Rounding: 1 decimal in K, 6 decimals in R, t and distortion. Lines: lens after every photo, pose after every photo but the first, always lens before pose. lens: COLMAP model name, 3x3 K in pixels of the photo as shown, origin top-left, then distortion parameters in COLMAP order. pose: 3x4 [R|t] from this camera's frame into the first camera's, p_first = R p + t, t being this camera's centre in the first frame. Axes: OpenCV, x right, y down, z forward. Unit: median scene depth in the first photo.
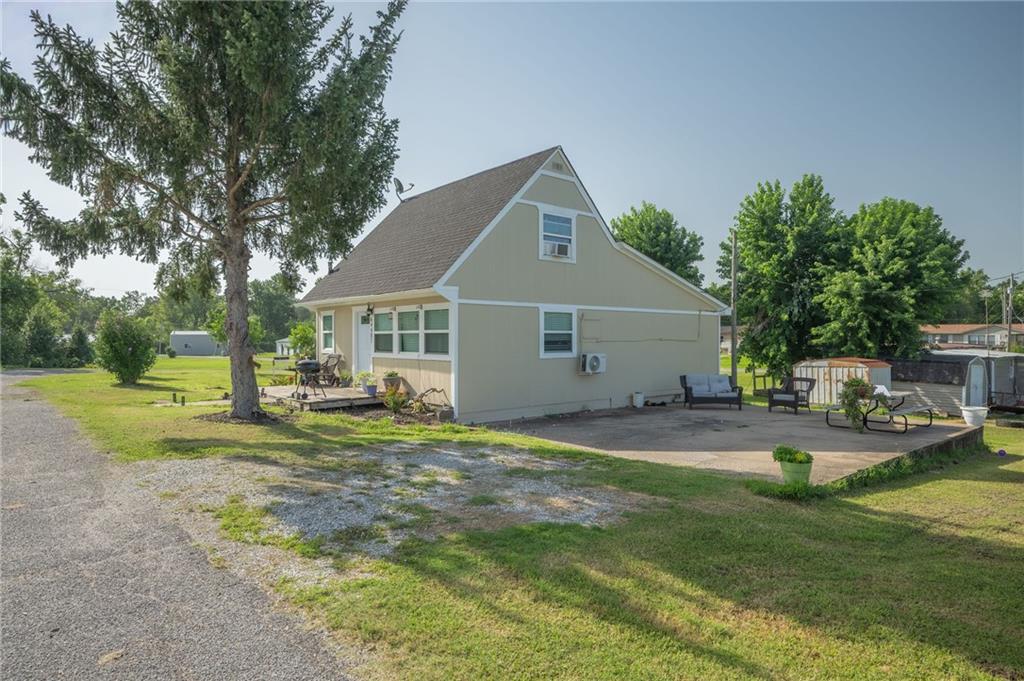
lens RADIAL K [[605.3, 0, 511.6], [0, 605.3, 344.2], [0, 0, 1]] dist [0.000230, -0.000038]
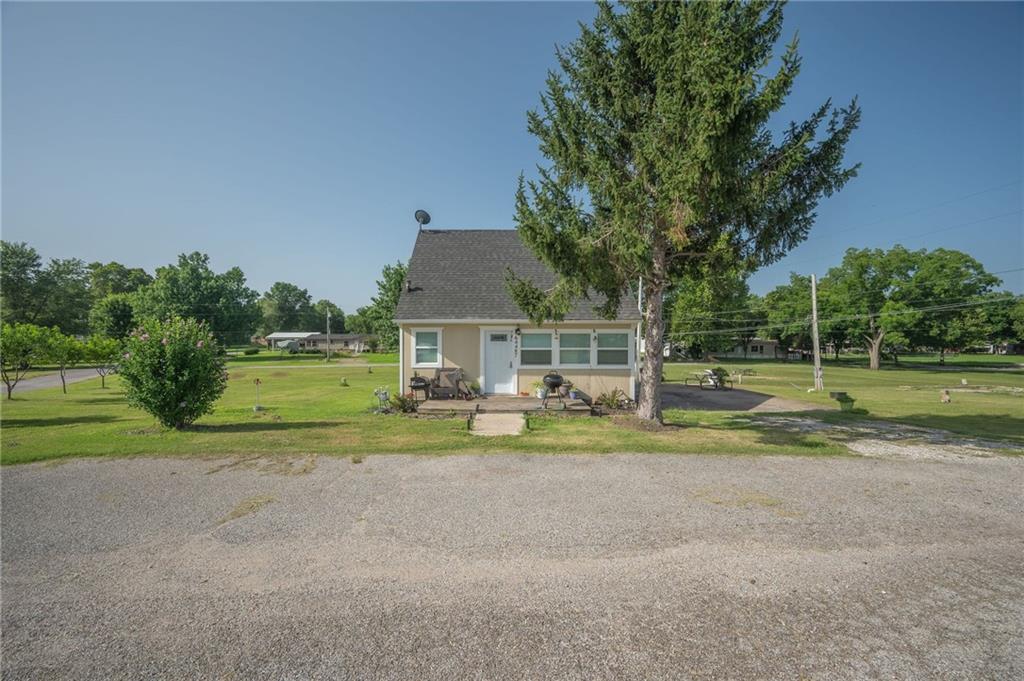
lens RADIAL K [[405.5, 0, 511.4], [0, 405.5, 342.7], [0, 0, 1]] dist [-0.002210, -0.000063]
pose [[0.603264, 0.019194, 0.797311, -0.871588], [0.005654, 0.999582, -0.028341, -0.008125], [-0.797522, 0.021605, 0.602903, 0.512666]]
